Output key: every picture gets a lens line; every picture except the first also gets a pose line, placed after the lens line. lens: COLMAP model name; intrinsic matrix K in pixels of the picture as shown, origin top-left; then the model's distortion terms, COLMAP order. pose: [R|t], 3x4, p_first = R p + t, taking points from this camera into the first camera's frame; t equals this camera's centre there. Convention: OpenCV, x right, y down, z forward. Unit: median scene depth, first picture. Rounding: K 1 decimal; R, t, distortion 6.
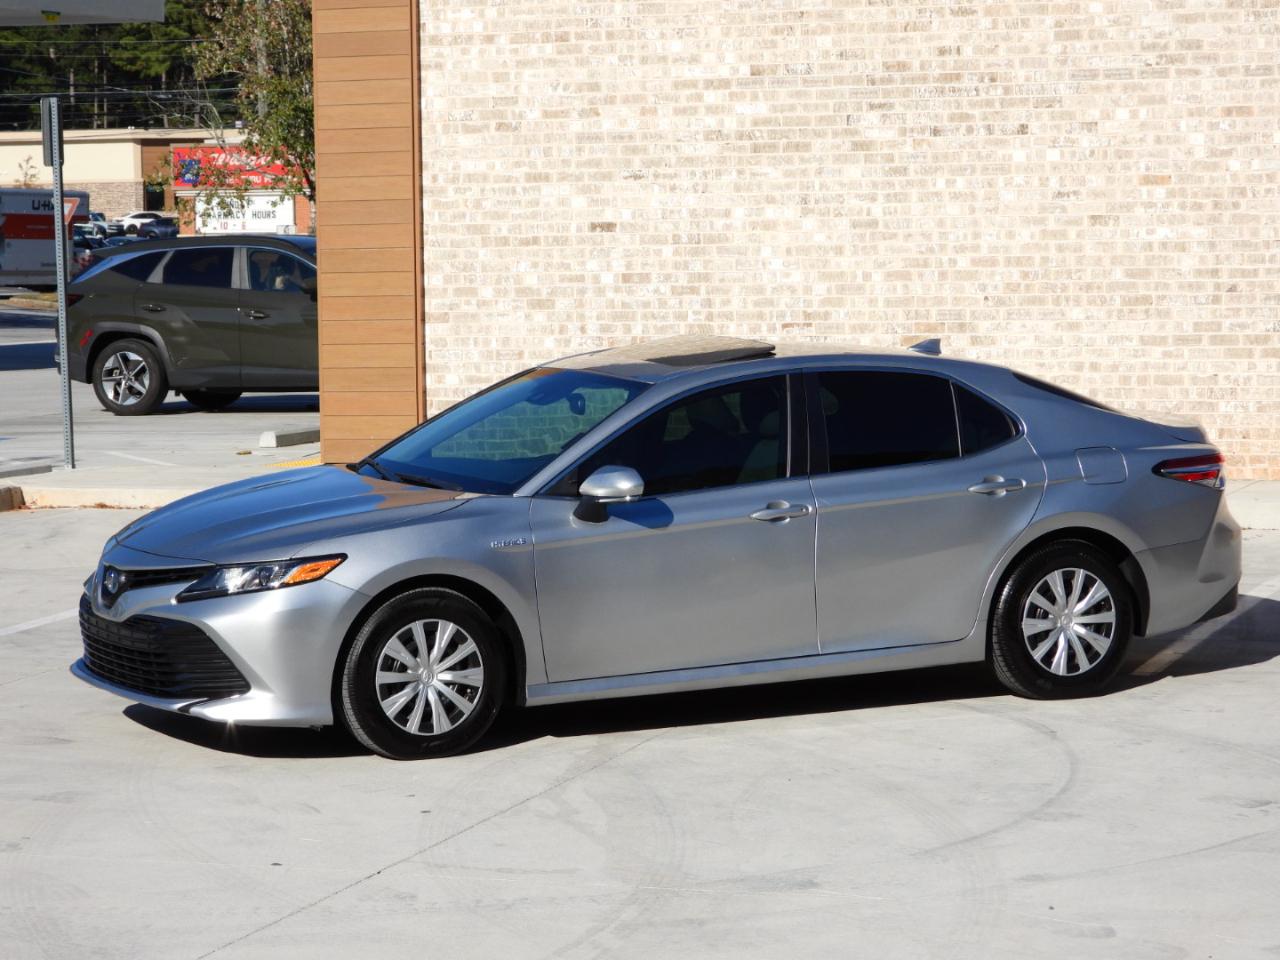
lens RADIAL K [[3897.1, 0, 640.0], [0, 3897.1, 480.0], [0, 0, 1]] dist [-0.093960, 0.566380]
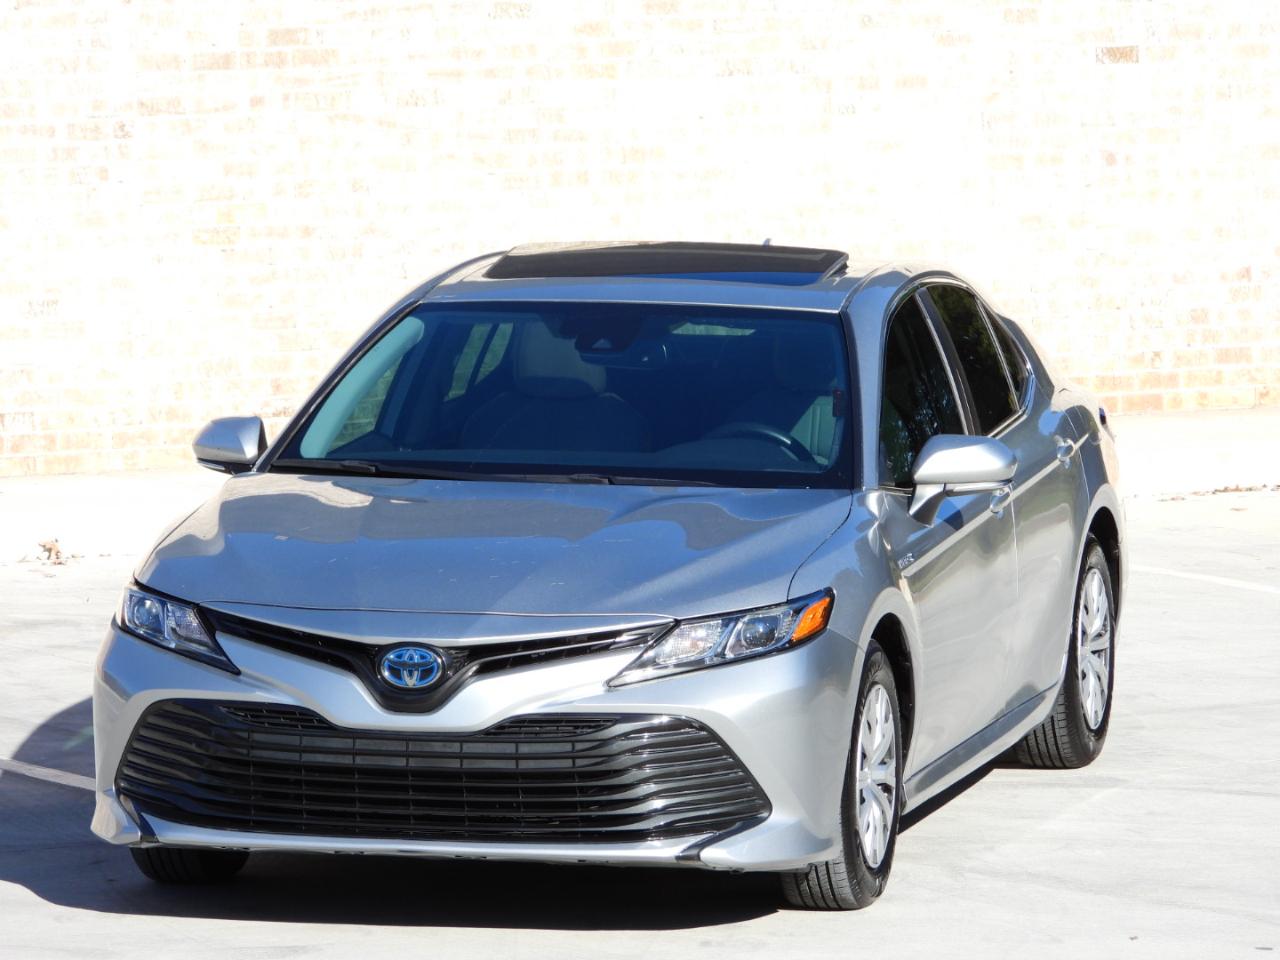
lens RADIAL K [[7728.3, 0, 640.0], [0, 7728.3, 480.0], [0, 0, 1]] dist [-0.472188, 16.876951]
pose [[0.646013, -0.049087, 0.761746, -0.630913], [0.057636, 0.998218, 0.015446, -0.011727], [-0.761147, 0.033926, 0.647691, 0.129316]]
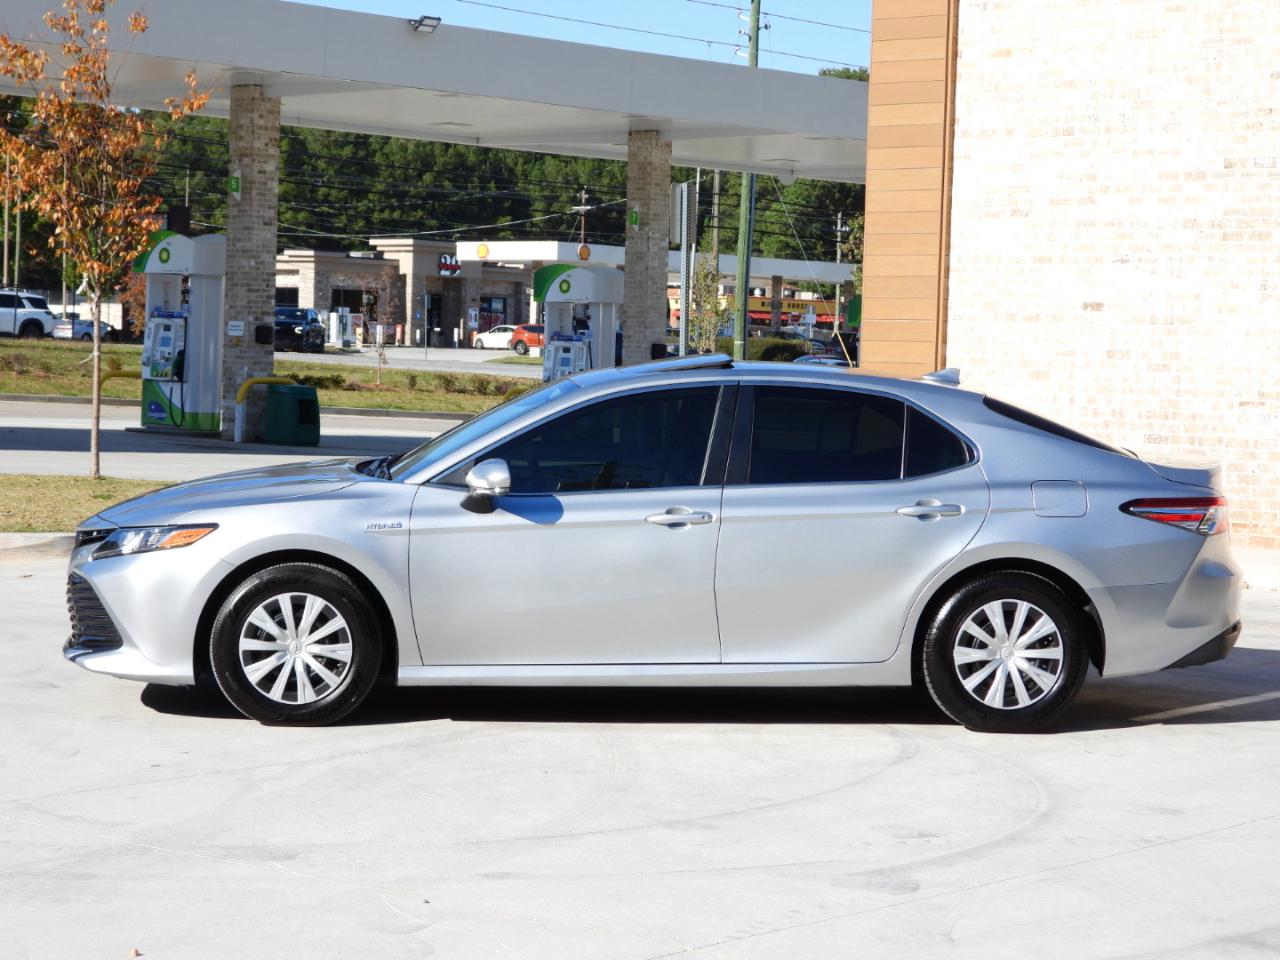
lens RADIAL K [[3145.4, 0, 683.5], [0, 3145.4, 453.9], [0, 0, 1]] dist [-0.043987, 0.453393]
pose [[0.931647, 0.053987, -0.359332, 0.208967], [-0.069094, 0.997179, -0.029324, 0.009868], [0.356735, 0.052147, 0.932749, 0.151399]]
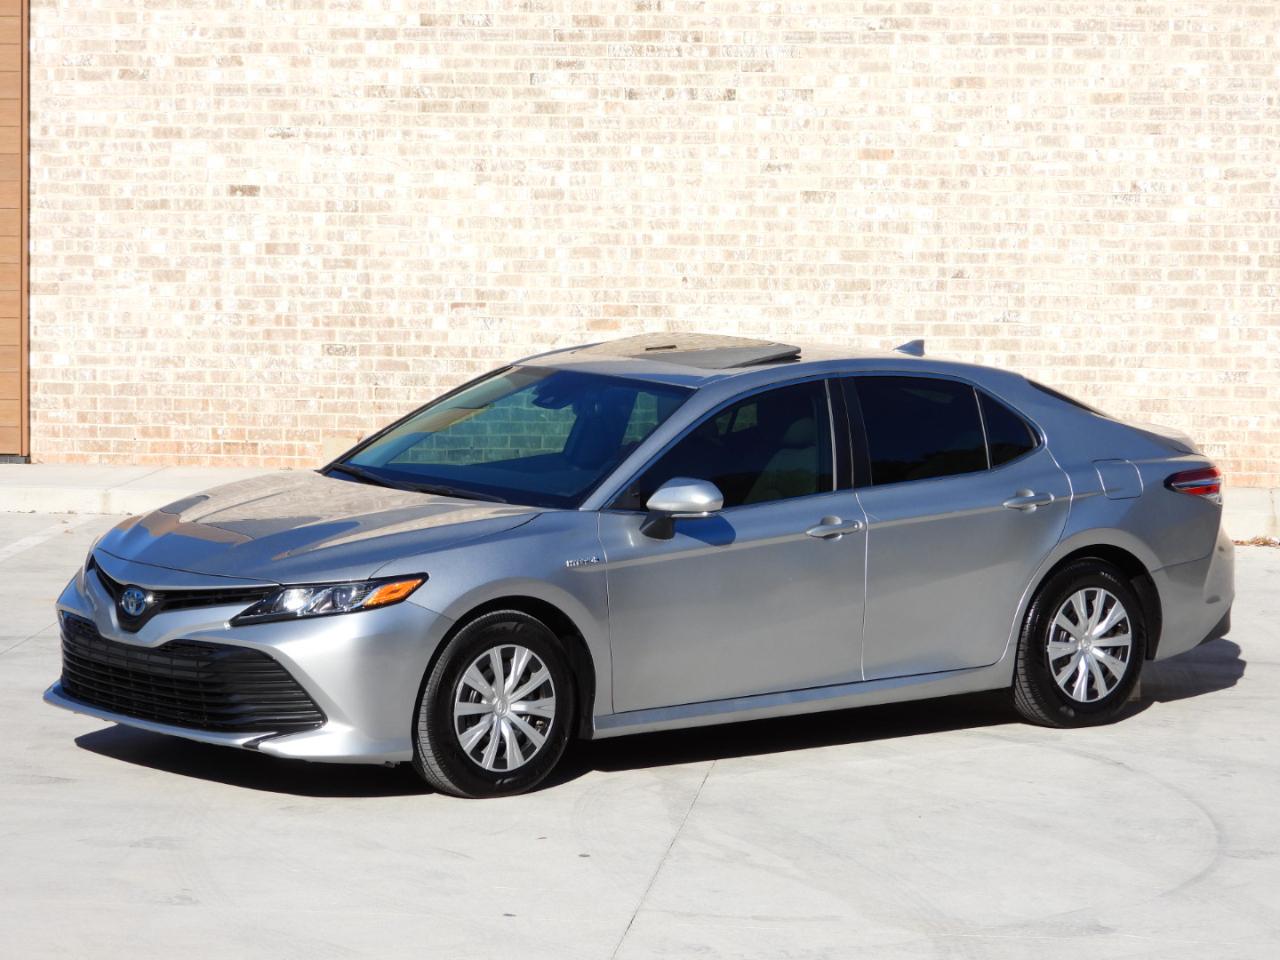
lens RADIAL K [[4525.9, 0, 640.0], [0, 4525.9, 480.0], [0, 0, 1]] dist [-0.127444, 1.643895]
pose [[0.973799, 0.007640, 0.227282, -0.161767], [-0.009111, 0.999944, 0.005423, -0.005534], [-0.227228, -0.007352, 0.973814, -0.026387]]
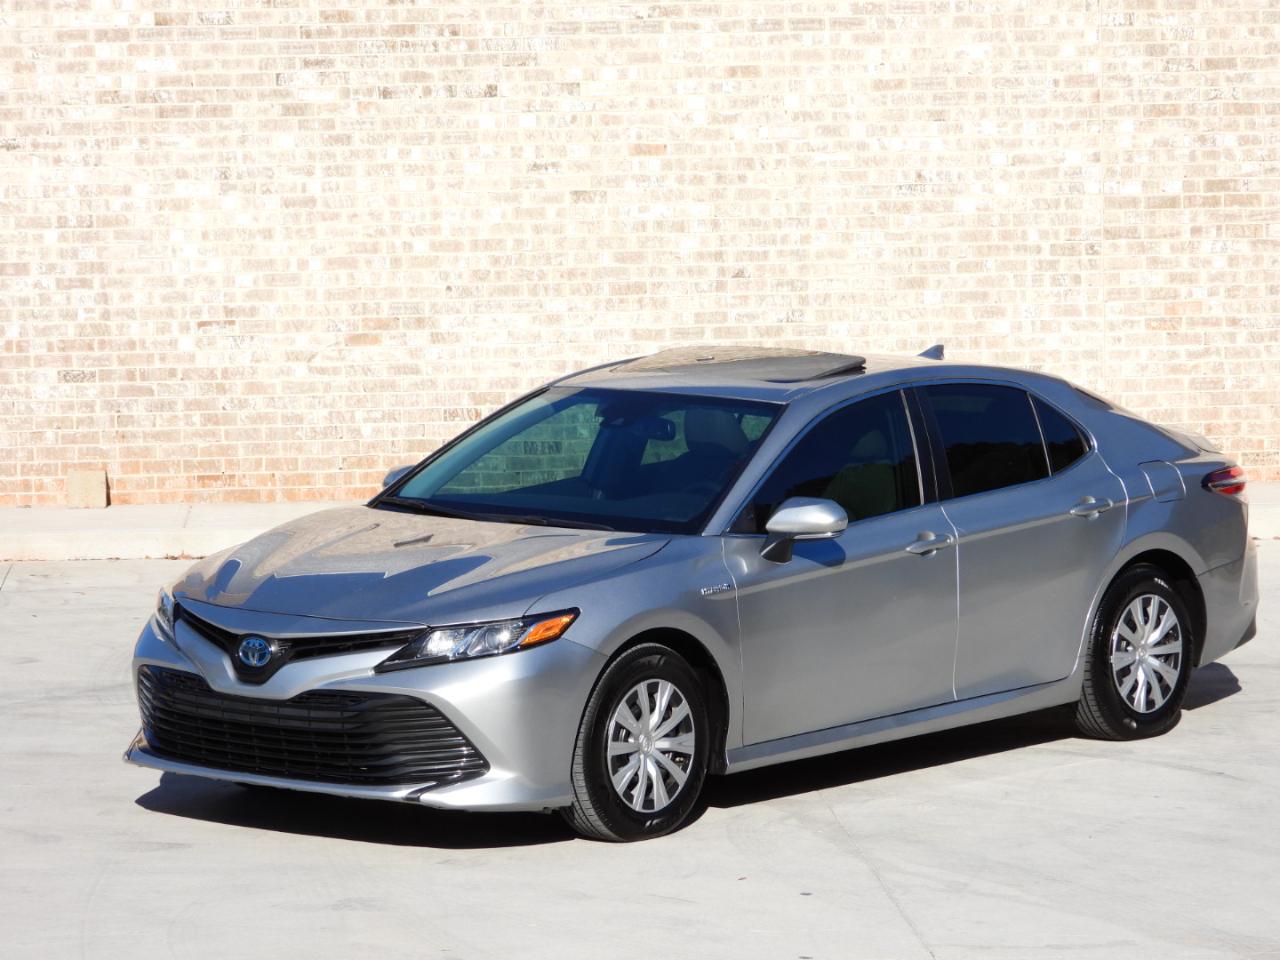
lens RADIAL K [[4913.0, 0, 640.0], [0, 4913.0, 480.0], [0, 0, 1]] dist [-0.172679, 2.995026]
pose [[0.920687, -0.028835, 0.389235, -0.294694], [0.029158, 0.999562, 0.005080, -0.008933], [-0.389211, 0.006672, 0.921125, -0.008732]]
